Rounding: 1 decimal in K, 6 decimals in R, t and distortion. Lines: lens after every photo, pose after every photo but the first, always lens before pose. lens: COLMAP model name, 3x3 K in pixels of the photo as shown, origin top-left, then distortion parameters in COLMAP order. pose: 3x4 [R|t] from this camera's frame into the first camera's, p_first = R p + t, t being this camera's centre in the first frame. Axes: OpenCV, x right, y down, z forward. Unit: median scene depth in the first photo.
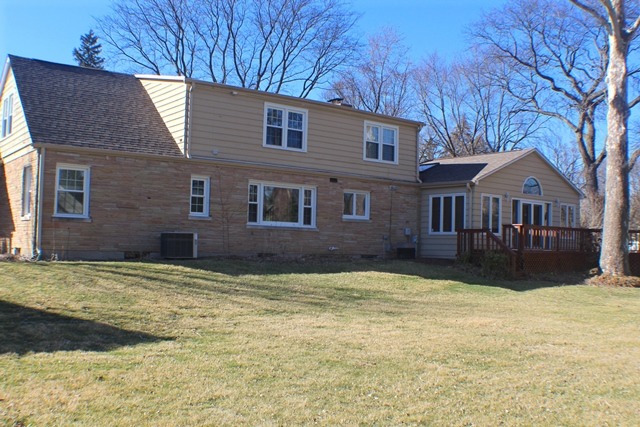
lens RADIAL K [[871.2, 0, 320.0], [0, 871.2, 213.5], [0, 0, 1]] dist [-0.164807, 0.020304]
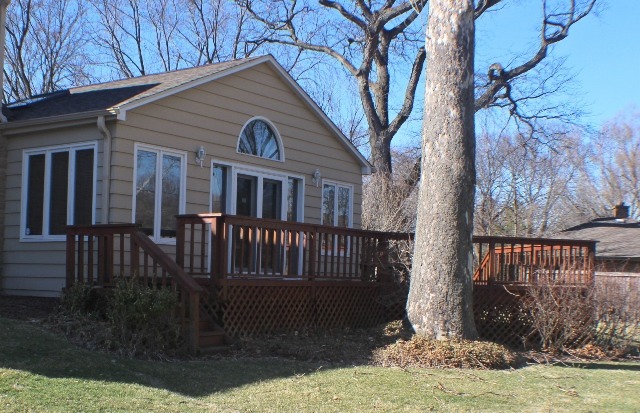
lens RADIAL K [[1166.3, 0, 320.0], [0, 1166.3, 206.5], [0, 0, 1]] dist [0.288295, -0.000081]
pose [[0.966435, 0.018431, 0.256249, 0.122469], [-0.014016, 0.999720, -0.019047, 0.016561], [-0.256529, 0.014816, 0.966423, 0.407246]]
